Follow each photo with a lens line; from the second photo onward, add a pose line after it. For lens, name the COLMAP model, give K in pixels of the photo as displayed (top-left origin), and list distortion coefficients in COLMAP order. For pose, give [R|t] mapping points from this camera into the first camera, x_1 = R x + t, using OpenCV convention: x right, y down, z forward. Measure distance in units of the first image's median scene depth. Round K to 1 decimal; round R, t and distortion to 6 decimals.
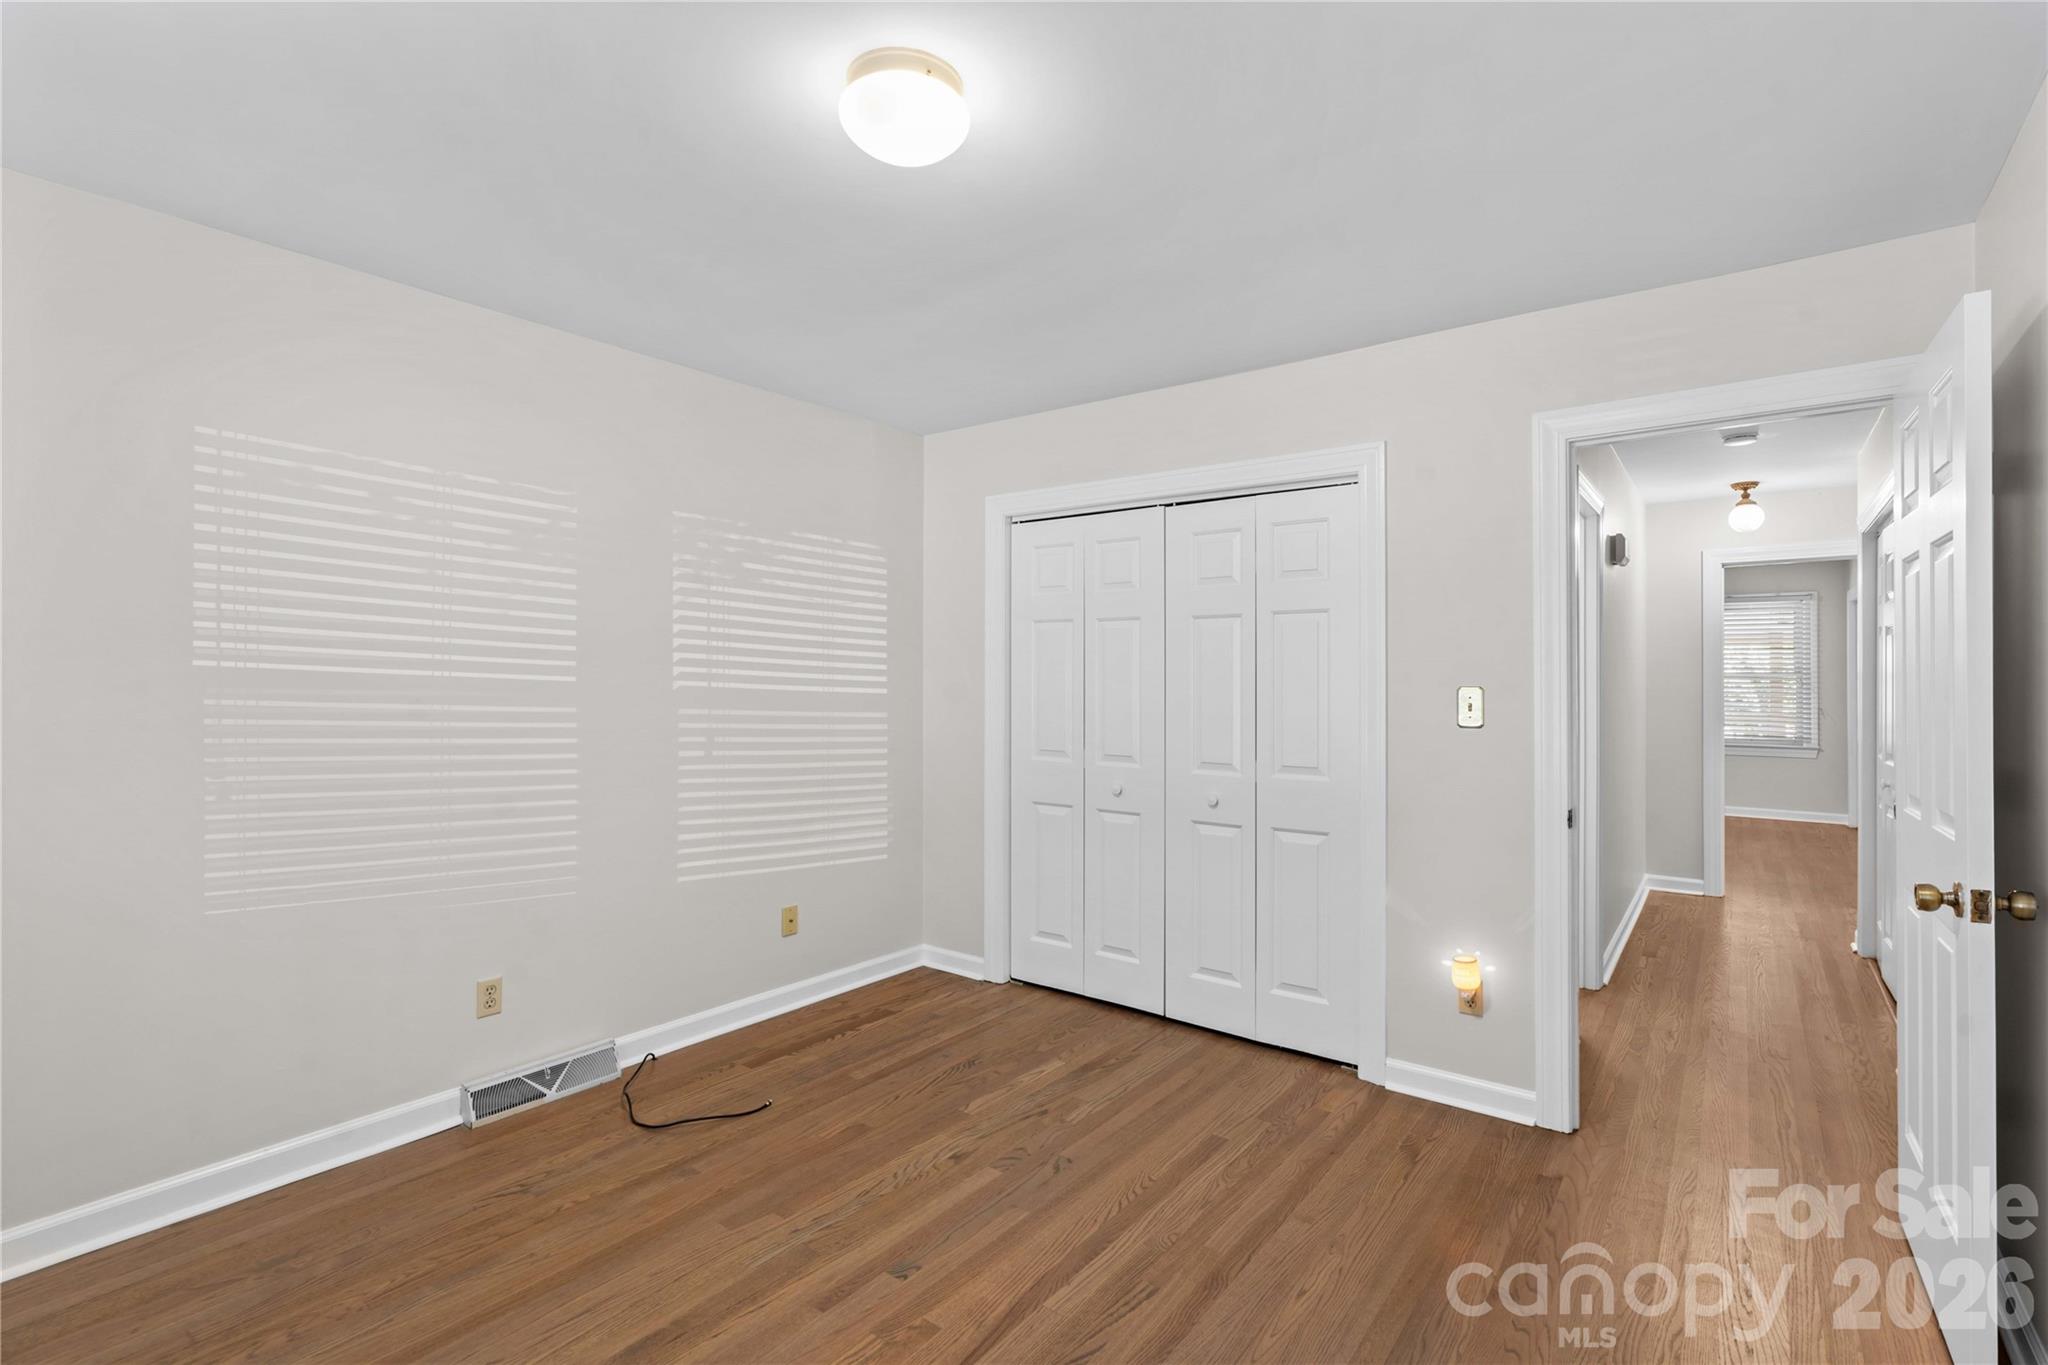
lens RADIAL K [[940.0, 0, 1022.4], [0, 940.0, 679.0], [0, 0, 1]] dist [-0.005360, 0.002854]
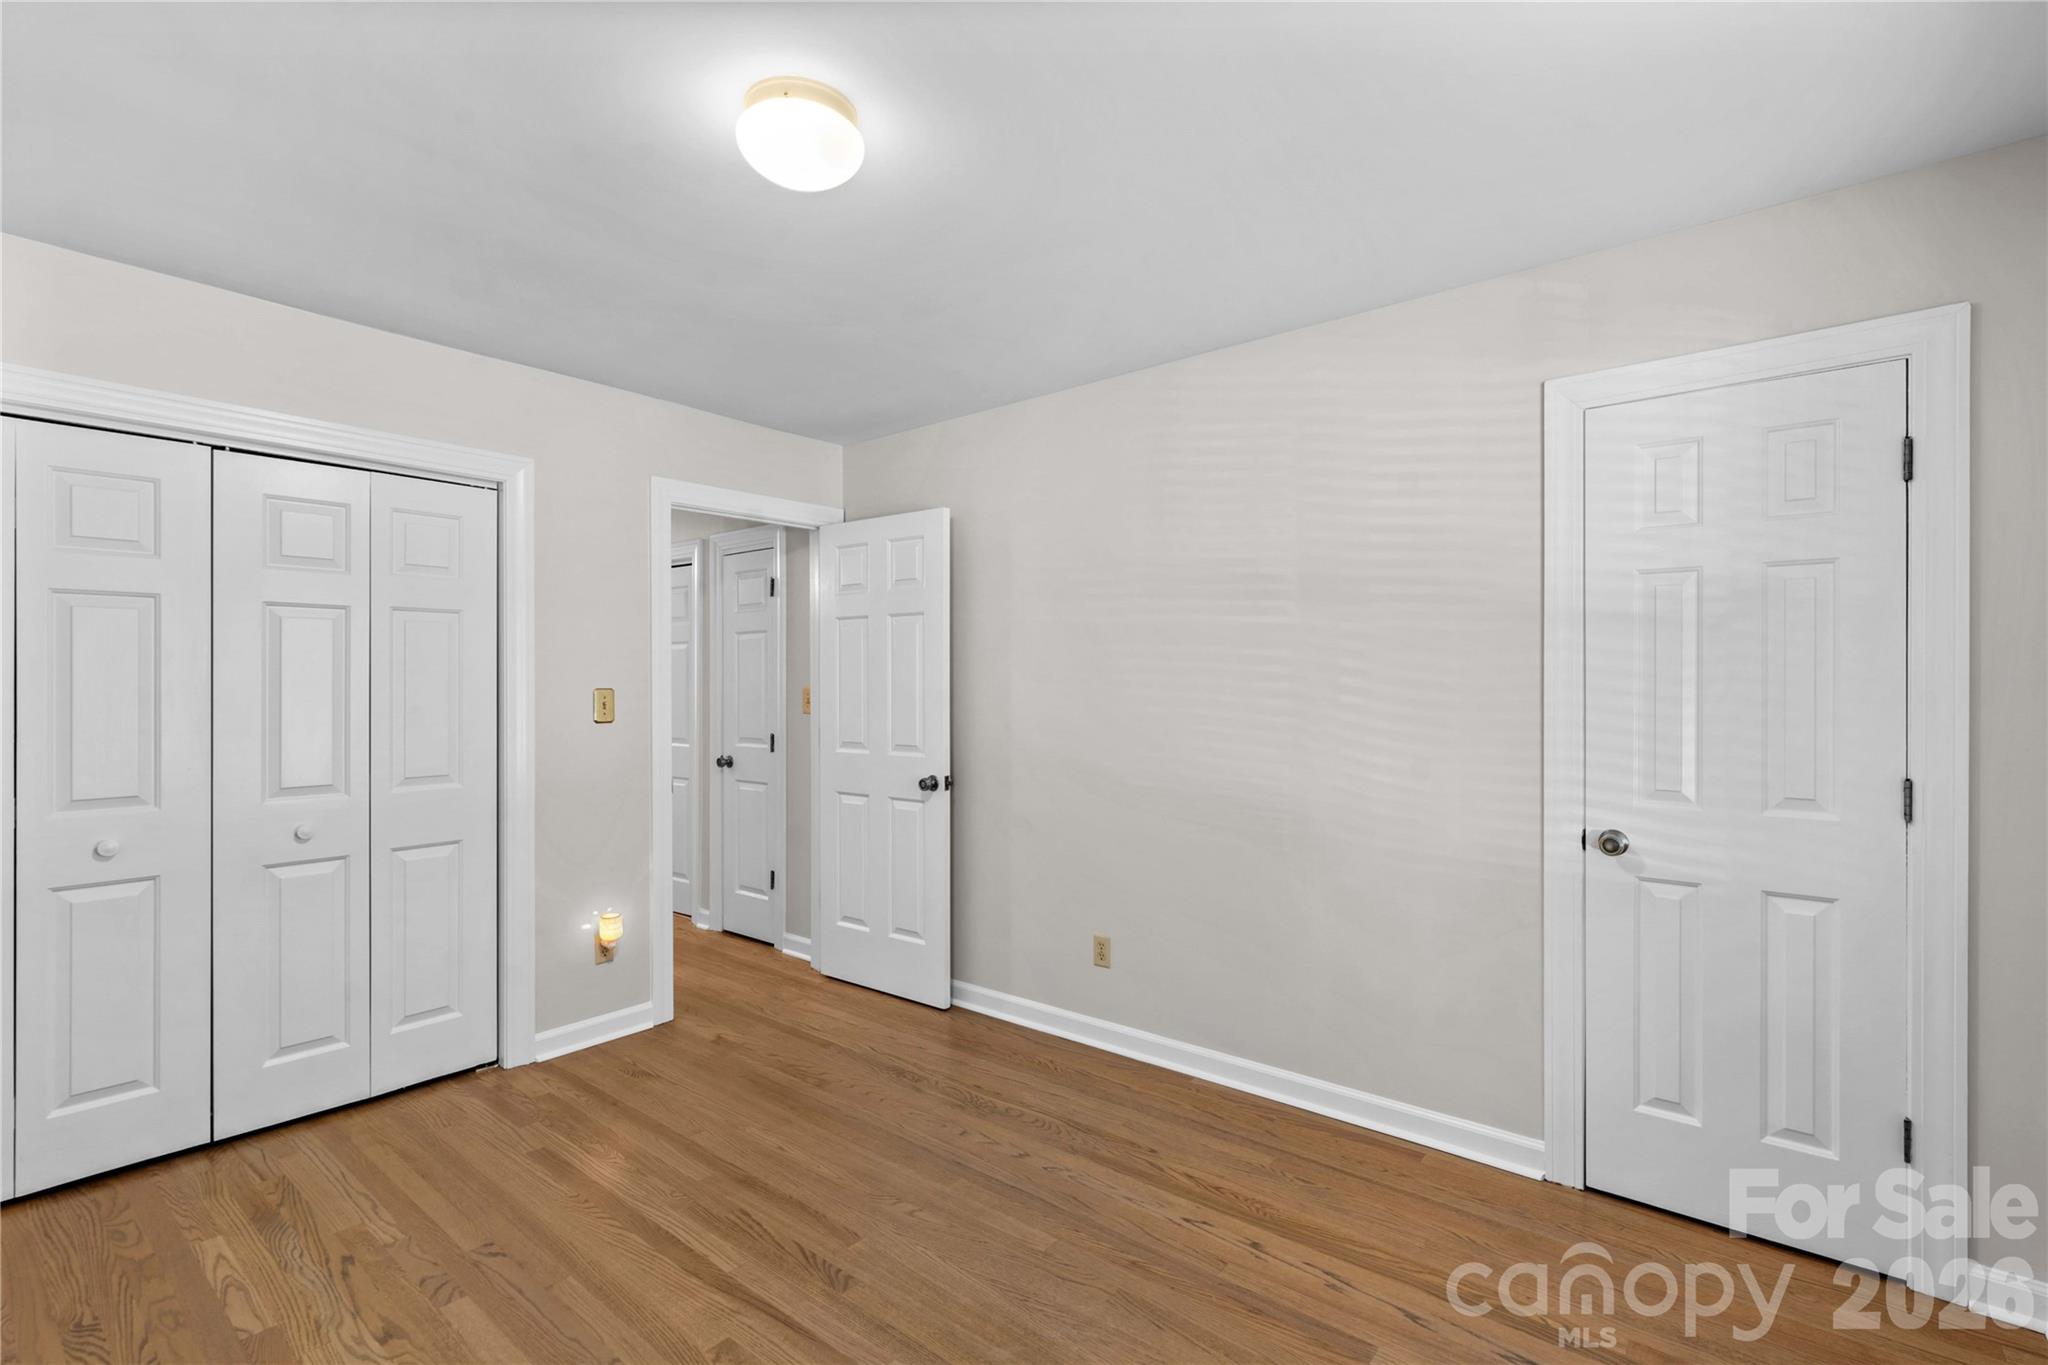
lens RADIAL K [[940.0, 0, 1022.3], [0, 940.0, 682.0], [0, 0, 1]] dist [-0.005360, 0.002854]
pose [[0.036769, -0.006007, 0.999306, -0.701484], [-0.000649, 0.999982, 0.006035, -0.007336], [-0.999324, -0.000871, 0.036765, 0.427692]]
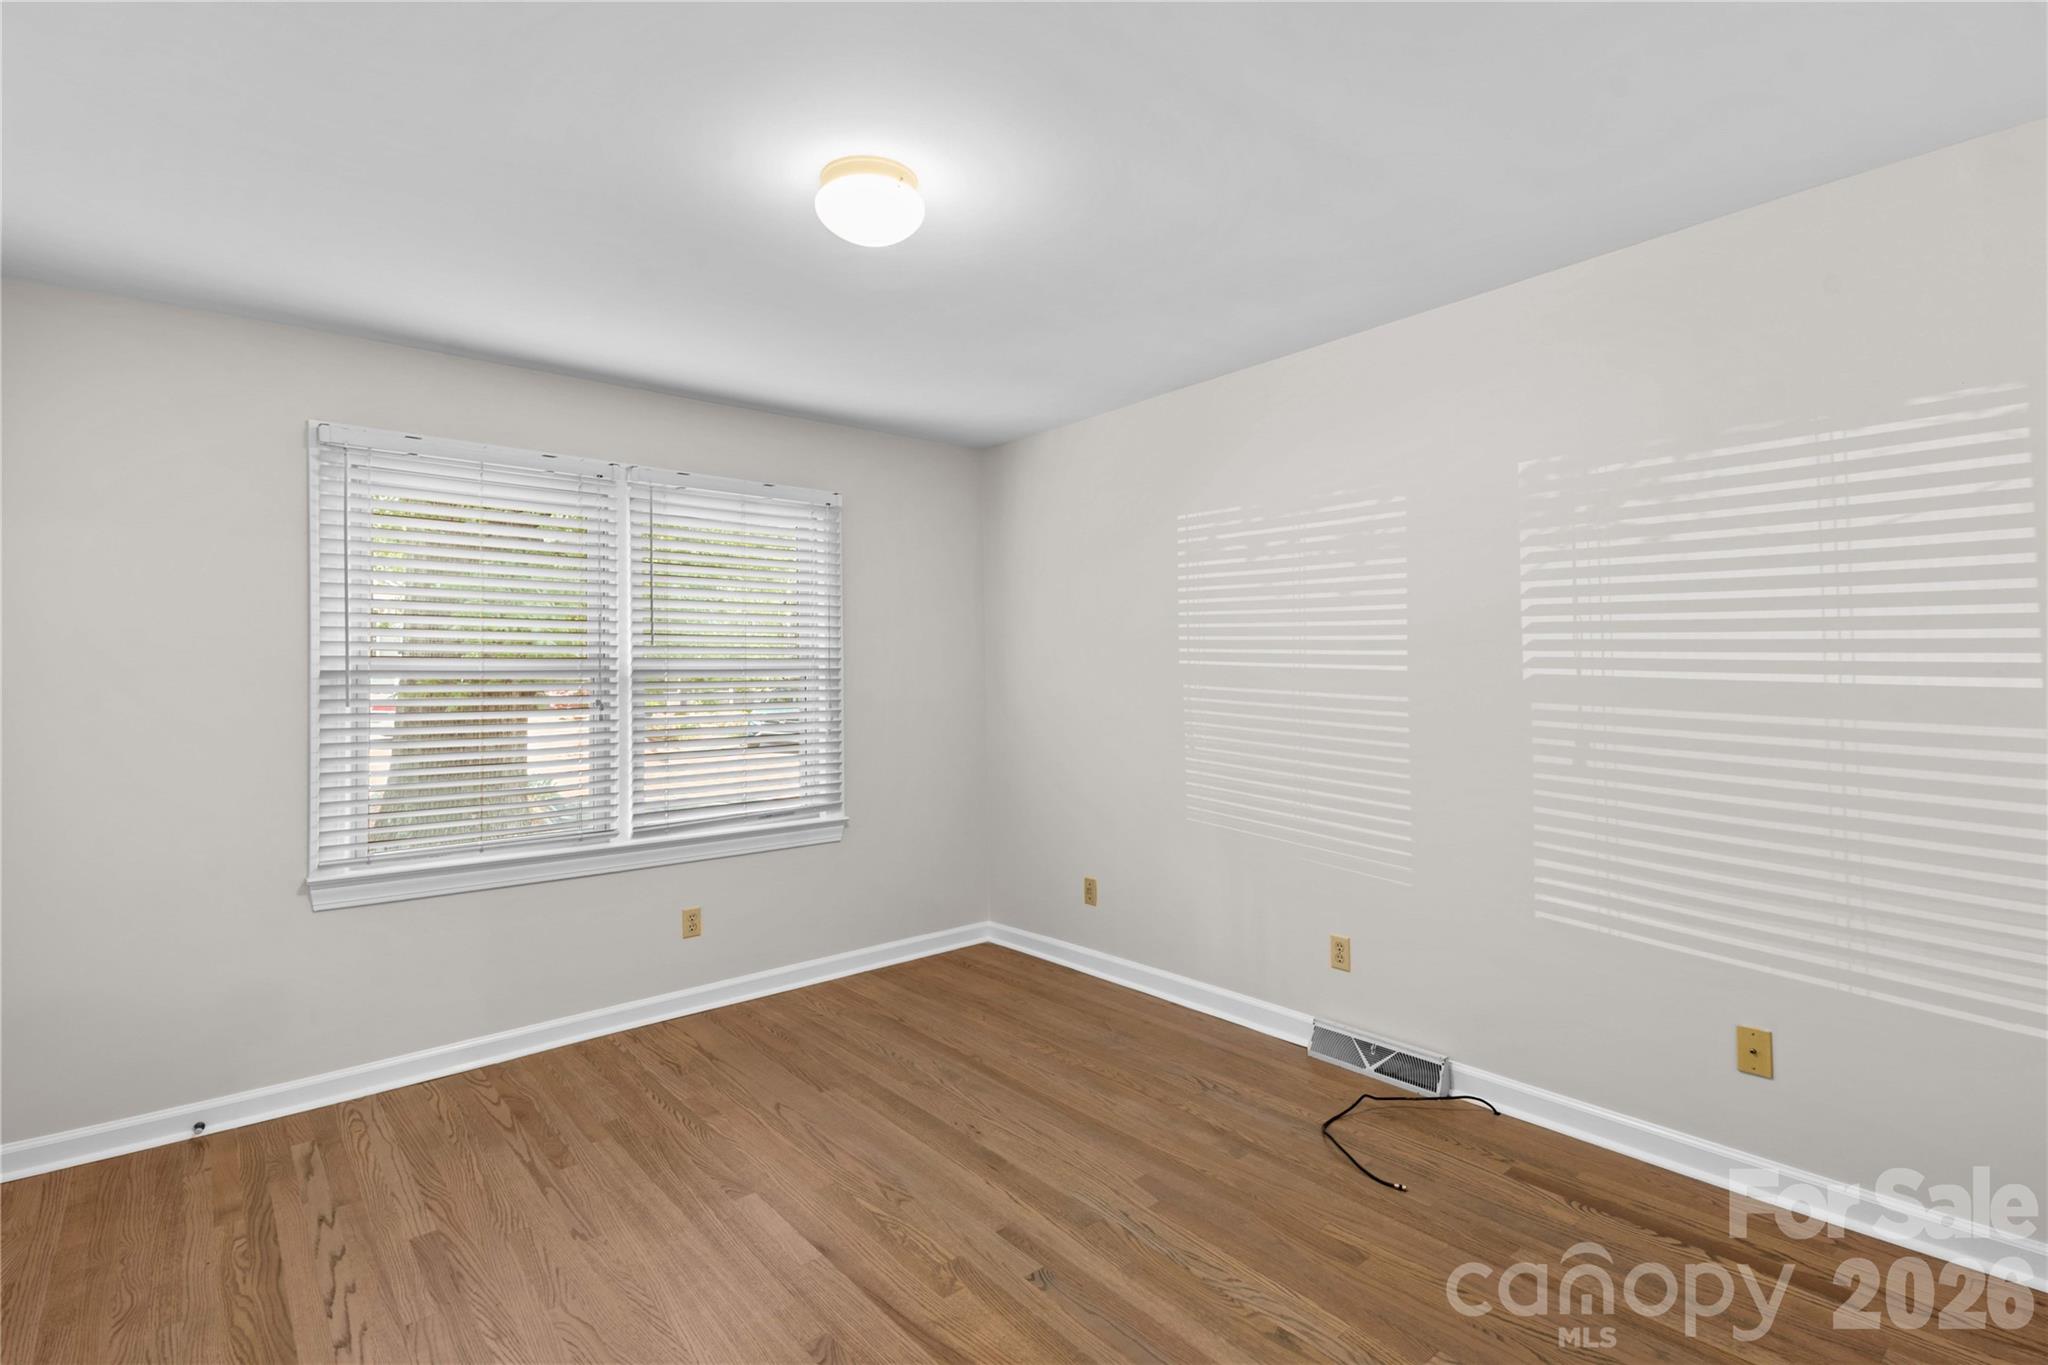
lens RADIAL K [[940.0, 0, 1032.7], [0, 940.0, 662.7], [0, 0, 1]] dist [-0.005360, 0.002854]
pose [[-0.207457, -0.013885, -0.978146, 0.602269], [0.012170, 0.999785, -0.016774, 0.006221], [0.978168, -0.015384, -0.207244, 0.867892]]
